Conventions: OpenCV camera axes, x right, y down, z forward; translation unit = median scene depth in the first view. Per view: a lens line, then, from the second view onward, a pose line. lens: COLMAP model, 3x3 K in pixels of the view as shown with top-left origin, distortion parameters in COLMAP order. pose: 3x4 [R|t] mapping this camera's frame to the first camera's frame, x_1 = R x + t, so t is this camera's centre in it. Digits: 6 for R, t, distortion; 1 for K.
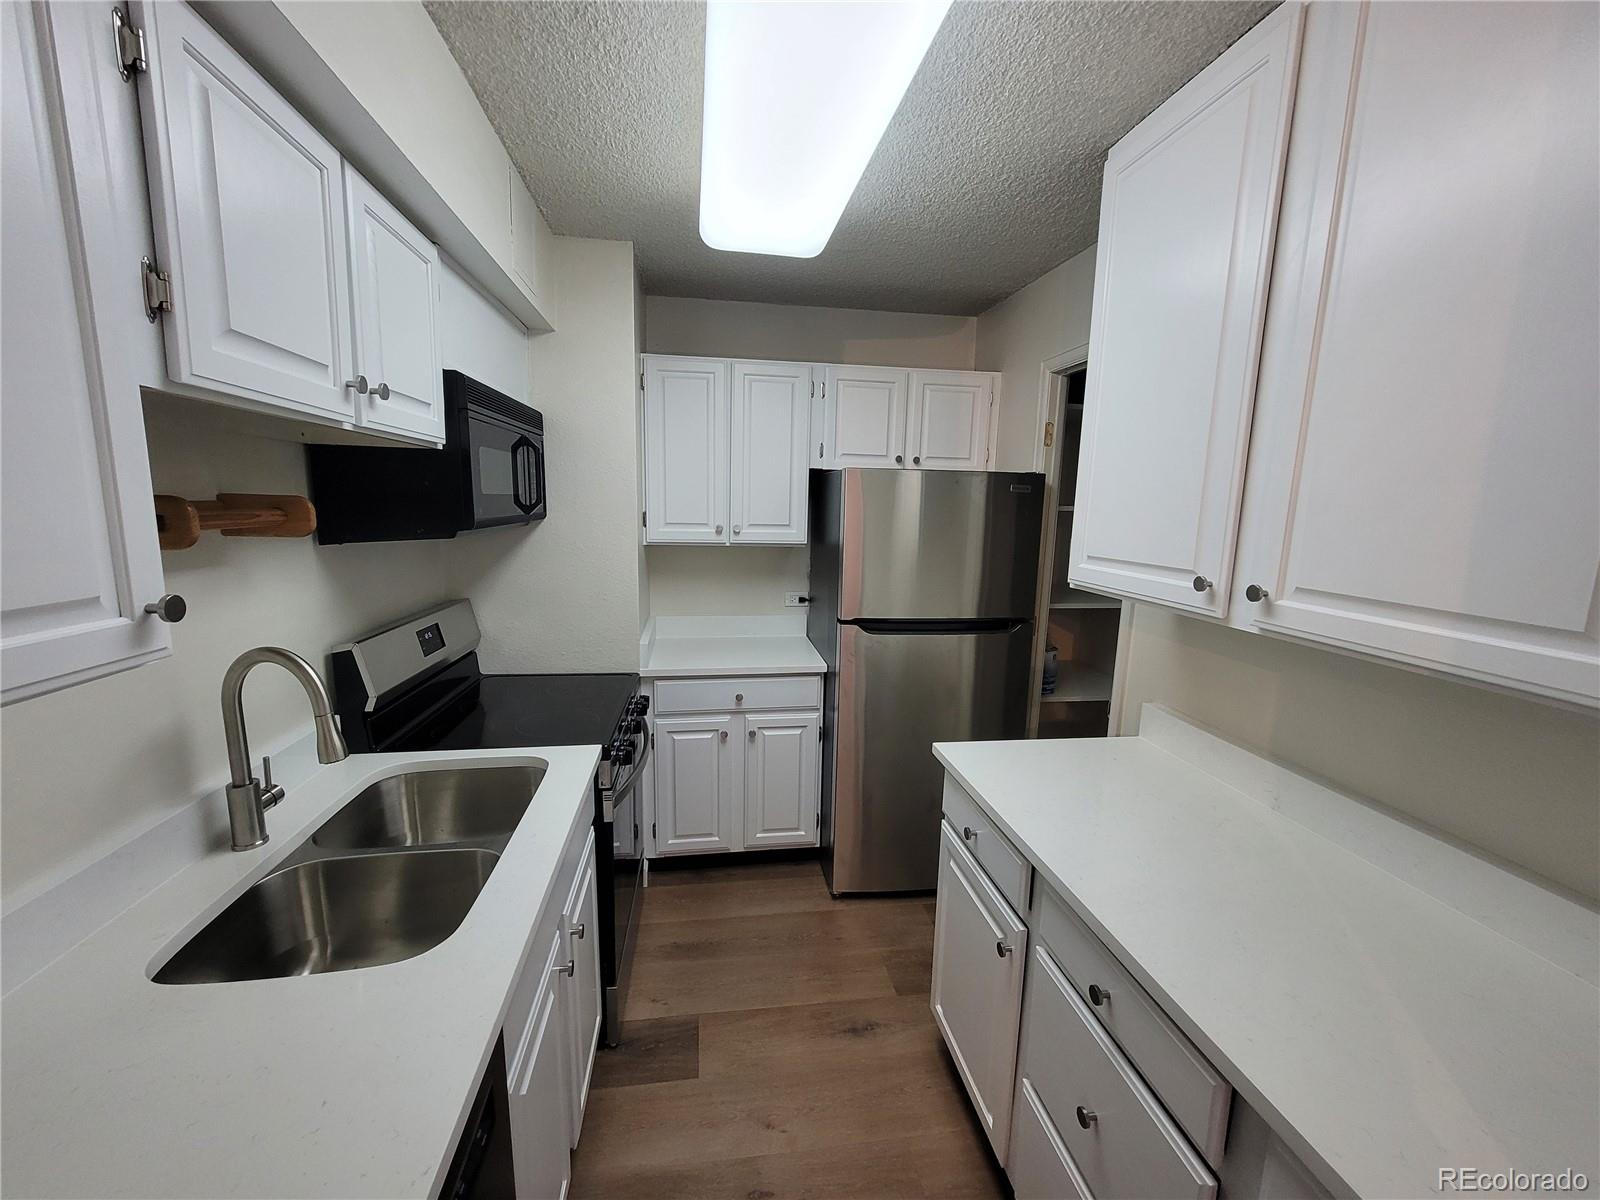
lens RADIAL K [[640.3, 0, 804.3], [0, 640.3, 603.7], [0, 0, 1]] dist [-0.014917, 0.000995]
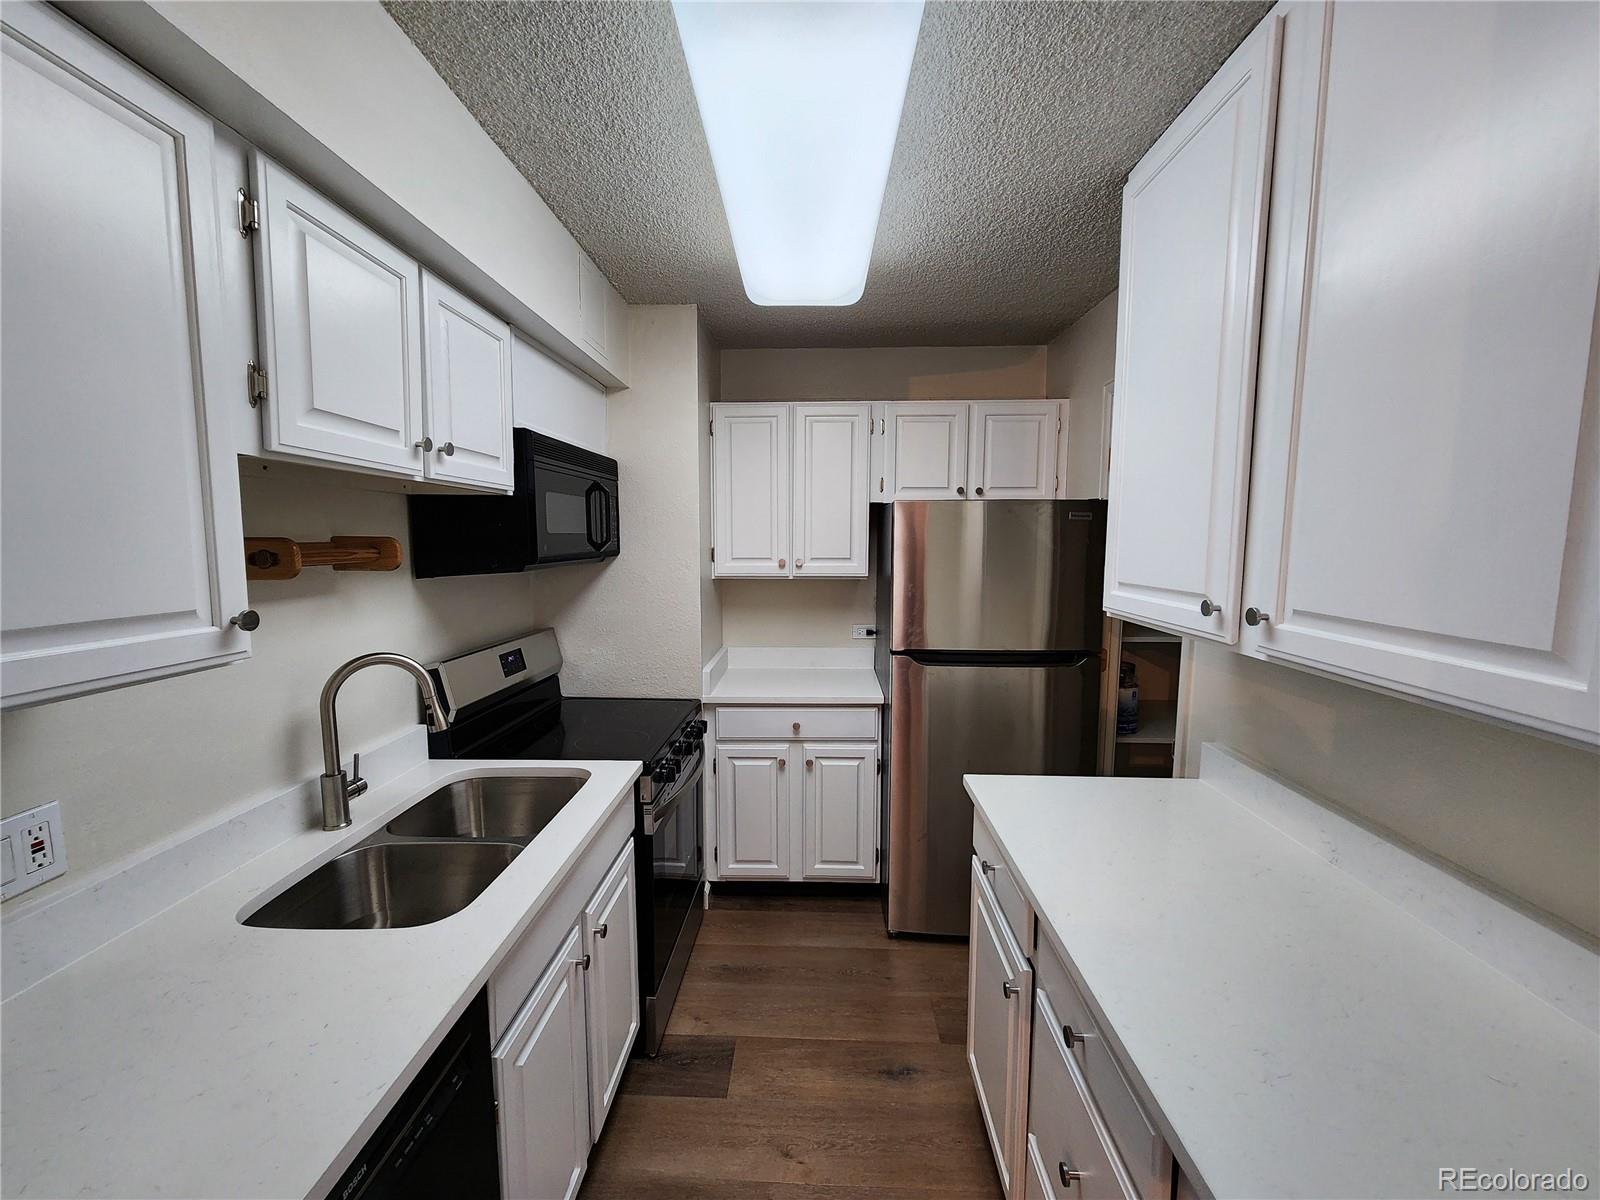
lens RADIAL K [[646.6, 0, 800.0], [0, 646.6, 600.0], [0, 0, 1]] dist [-0.014037, -0.000582]
pose [[0.981931, -0.004114, -0.189193, 0.133574], [-0.008053, 0.997950, -0.063496, 0.014276], [0.189066, 0.063872, 0.979885, -0.031217]]
